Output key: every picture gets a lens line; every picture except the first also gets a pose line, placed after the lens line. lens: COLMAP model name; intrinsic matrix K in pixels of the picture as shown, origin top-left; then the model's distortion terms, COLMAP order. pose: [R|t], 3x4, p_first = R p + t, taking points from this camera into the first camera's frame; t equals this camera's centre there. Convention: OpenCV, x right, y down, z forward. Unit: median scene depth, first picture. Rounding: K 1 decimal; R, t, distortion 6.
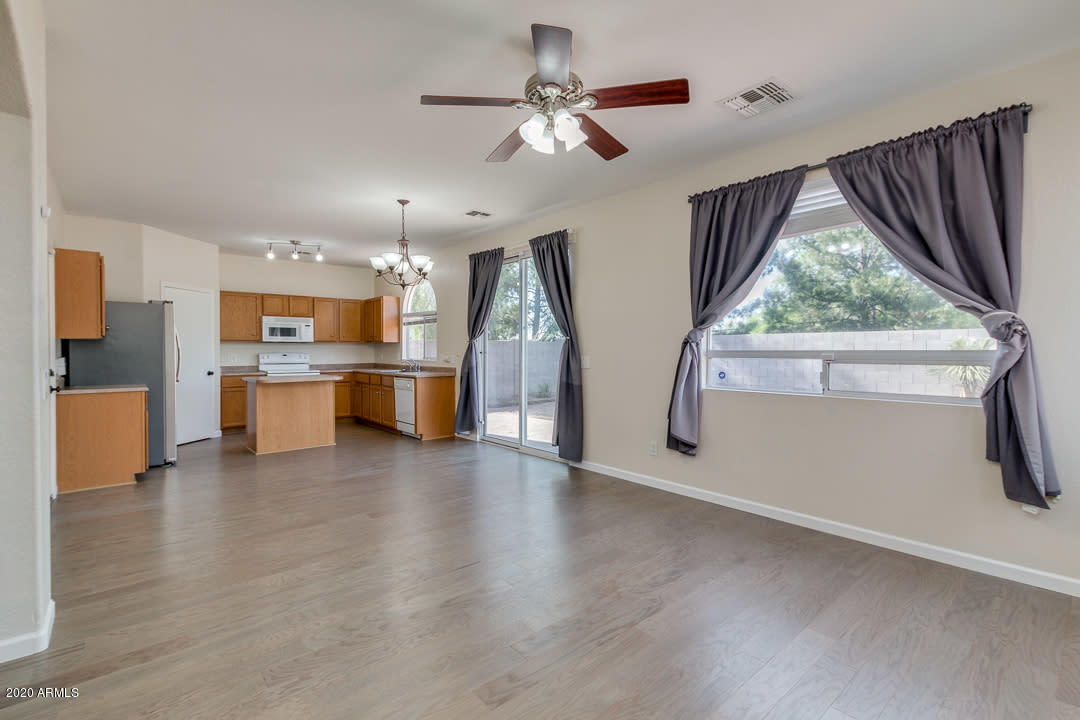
lens RADIAL K [[492.1, 0, 536.8], [0, 492.1, 352.2], [0, 0, 1]] dist [0.006816, 0.000055]
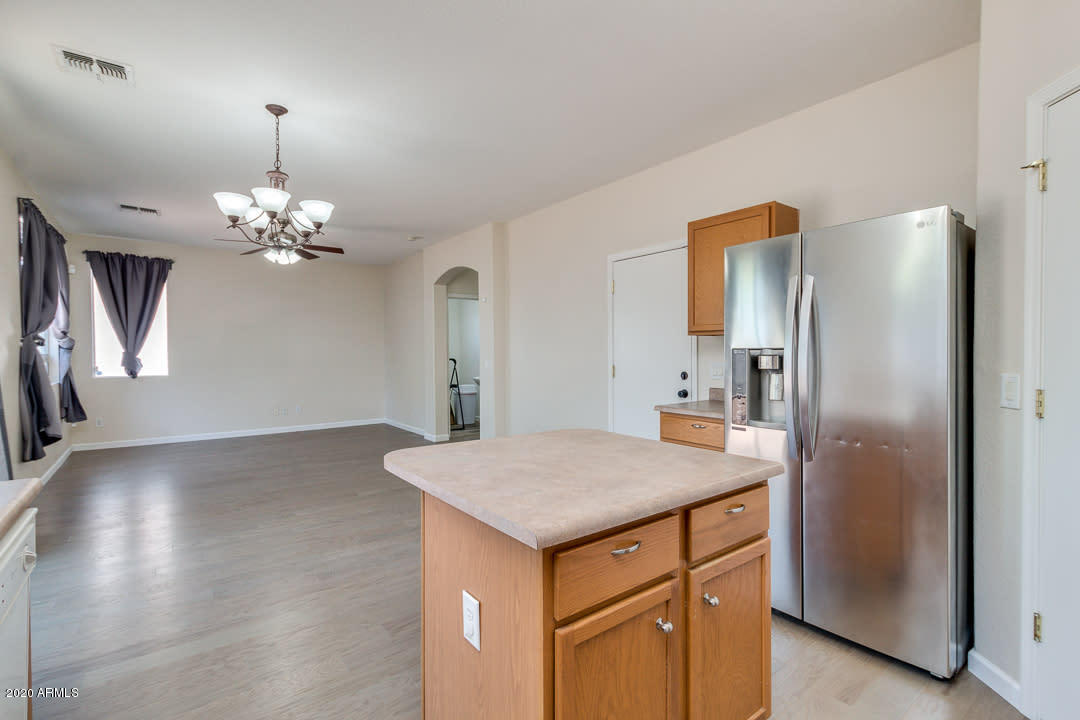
lens RADIAL K [[492.2, 0, 538.3], [0, 492.2, 357.3], [0, 0, 1]] dist [0.005818, 0.000013]
pose [[-0.998603, 0.006263, 0.052464, -0.432716], [0.007417, 0.999734, 0.021835, -0.007232], [-0.052313, 0.022194, -0.998384, 1.108779]]
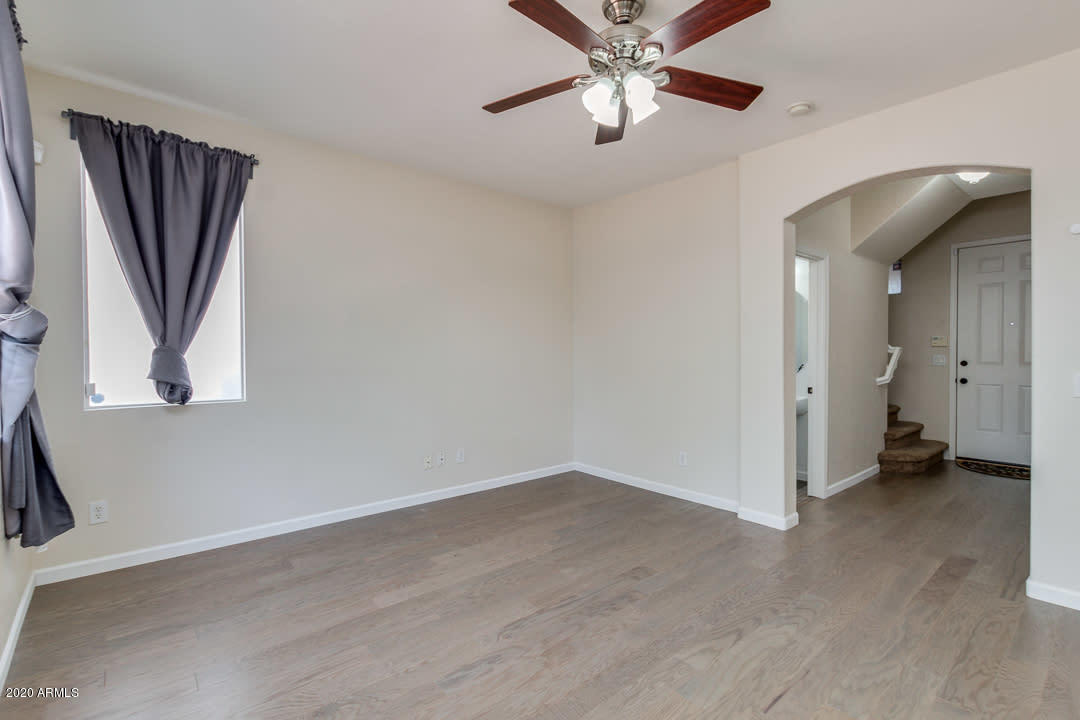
lens RADIAL K [[492.2, 0, 538.3], [0, 492.2, 357.3], [0, 0, 1]] dist [0.005818, 0.000013]
pose [[-0.999996, 0.002903, 0.000076, 0.062165], [0.002904, 0.999789, 0.020350, -0.004767], [-0.000017, 0.020351, -0.999793, 0.646118]]
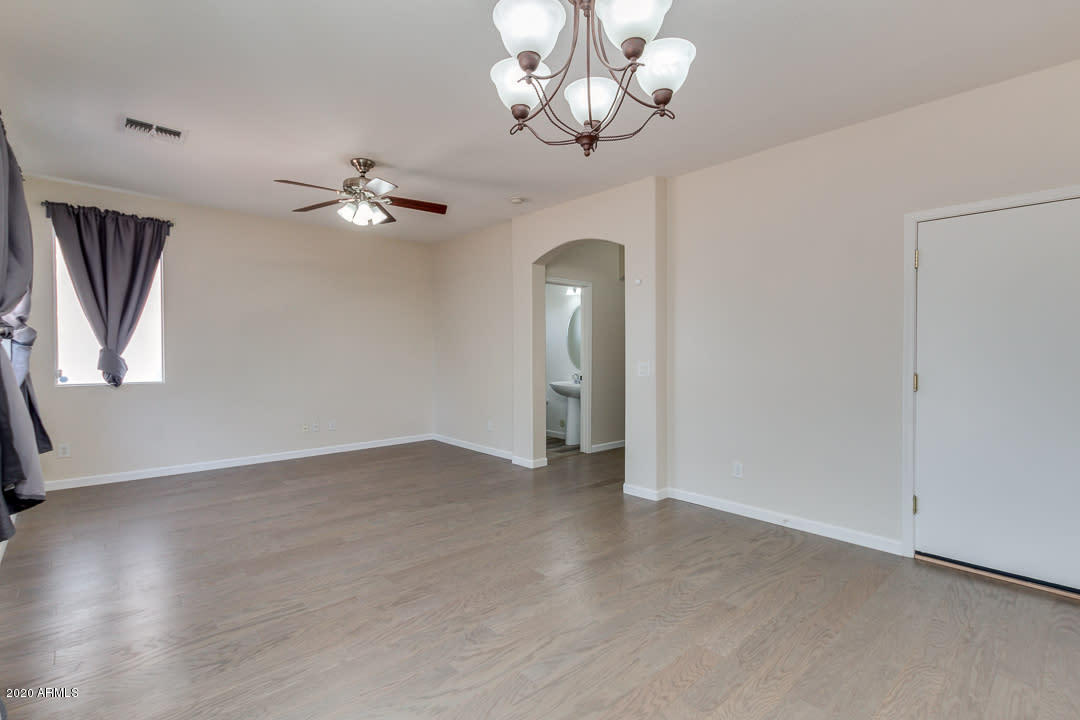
lens RADIAL K [[495.4, 0, 535.5], [0, 495.4, 356.5], [0, 0, 1]] dist [0.003976, 0.000540]
pose [[-0.999220, 0.000774, -0.039483, -0.157694], [-0.000082, 0.999765, 0.021670, -0.007604], [0.039491, 0.021656, -0.998985, 0.903547]]
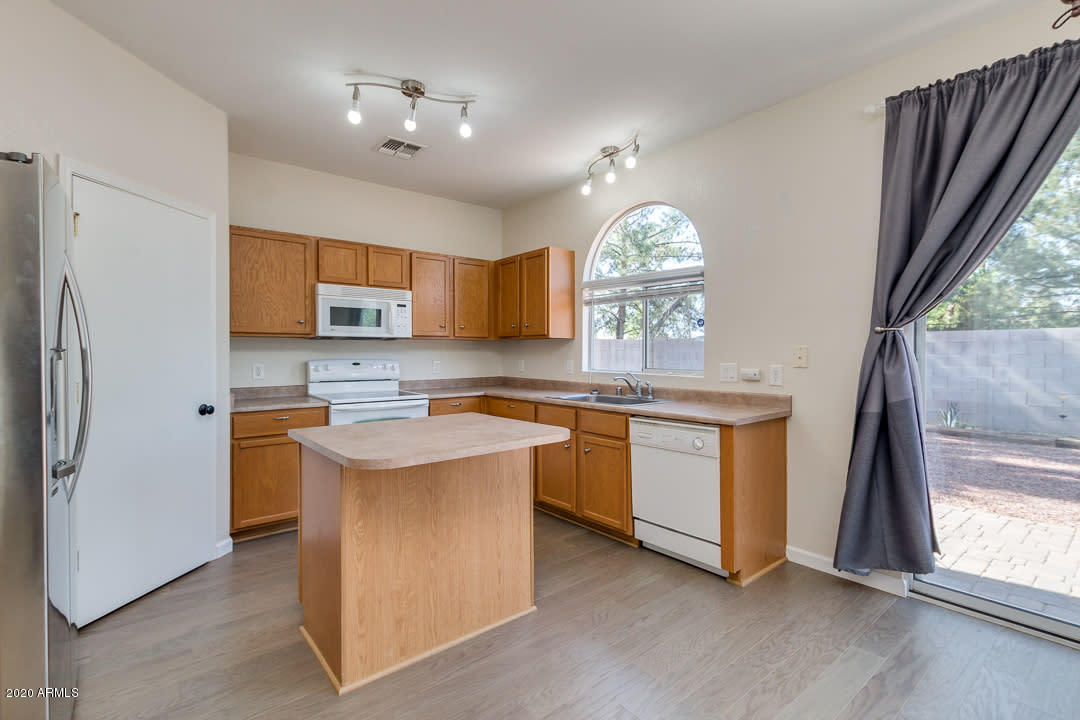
lens RADIAL K [[492.2, 0, 538.3], [0, 492.2, 357.3], [0, 0, 1]] dist [0.005818, 0.000013]
pose [[0.999841, -0.000643, -0.017818, -0.362639], [0.000712, 0.999992, 0.003899, -0.003066], [0.017815, -0.003911, 0.999834, 0.571360]]
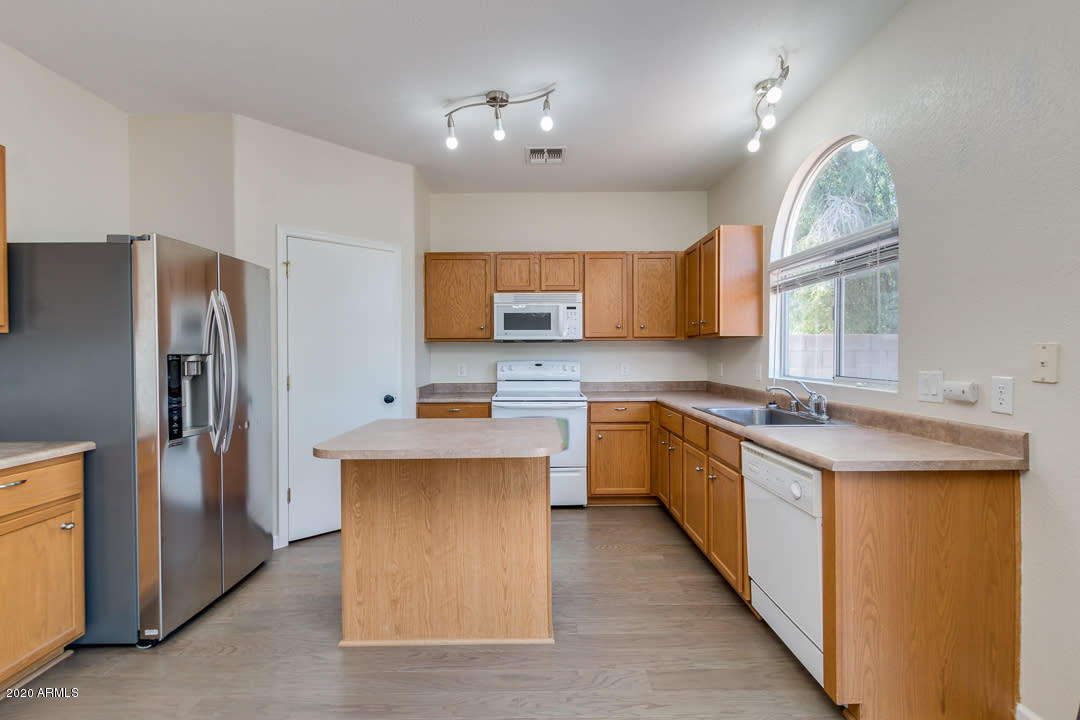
lens RADIAL K [[492.2, 0, 538.3], [0, 492.2, 357.3], [0, 0, 1]] dist [0.005818, 0.000013]
pose [[0.765577, 0.002218, -0.643340, -0.185981], [-0.000849, 0.999997, 0.002439, -0.004119], [0.643343, -0.001321, 0.765577, 0.671528]]
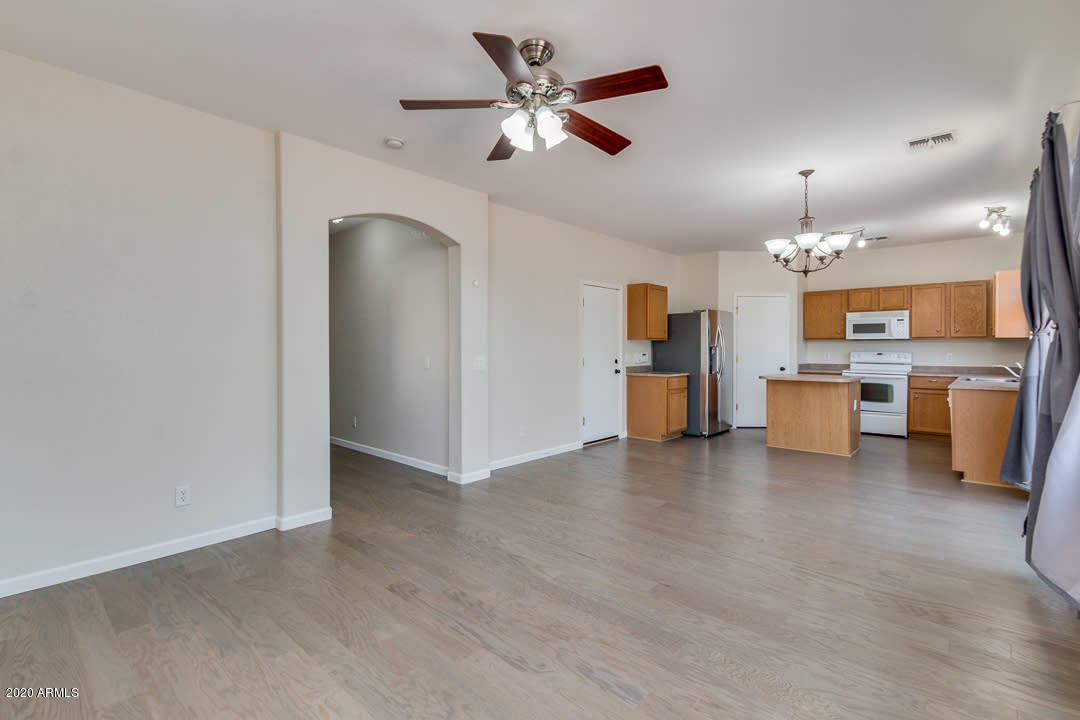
lens RADIAL K [[495.1, 0, 537.2], [0, 495.1, 345.5], [0, 0, 1]] dist [0.005576, -0.000026]
pose [[0.126948, -0.000135, -0.991909, 0.352973], [-0.009647, 0.999953, -0.001371, -0.002539], [0.991862, 0.009743, 0.126940, 0.306143]]
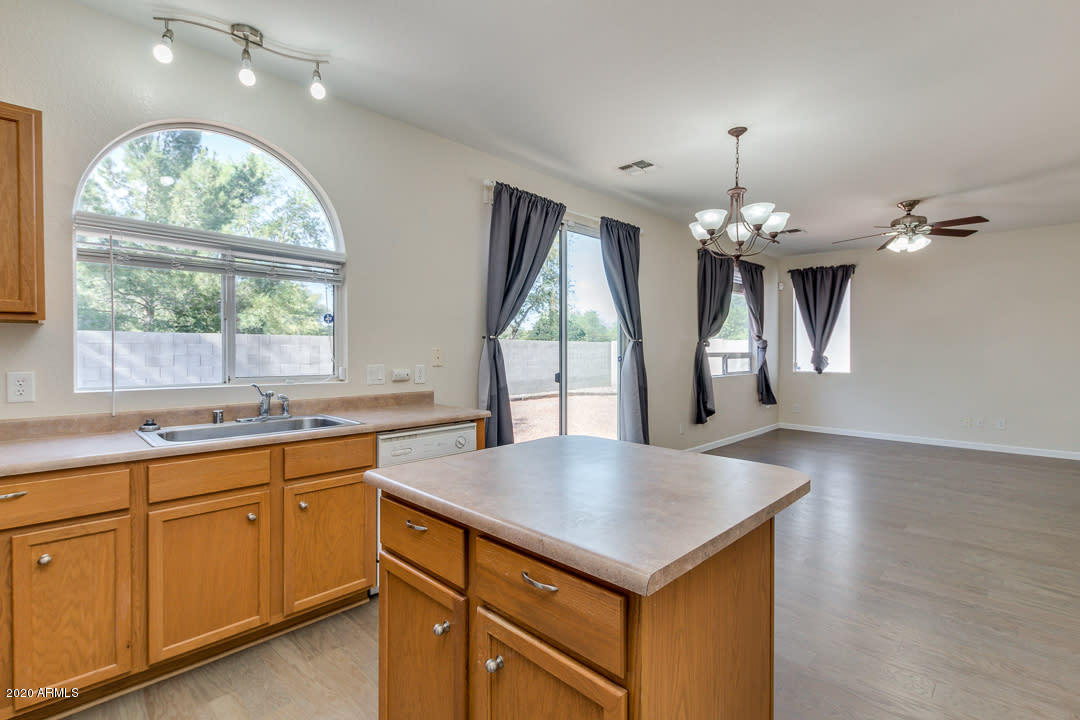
lens RADIAL K [[492.2, 0, 538.3], [0, 492.2, 357.3], [0, 0, 1]] dist [0.005818, 0.000013]
pose [[-0.082125, -0.009913, 0.996573, -0.636500], [0.008720, 0.999905, 0.010665, -0.005751], [-0.996584, 0.009566, -0.082031, 0.920572]]
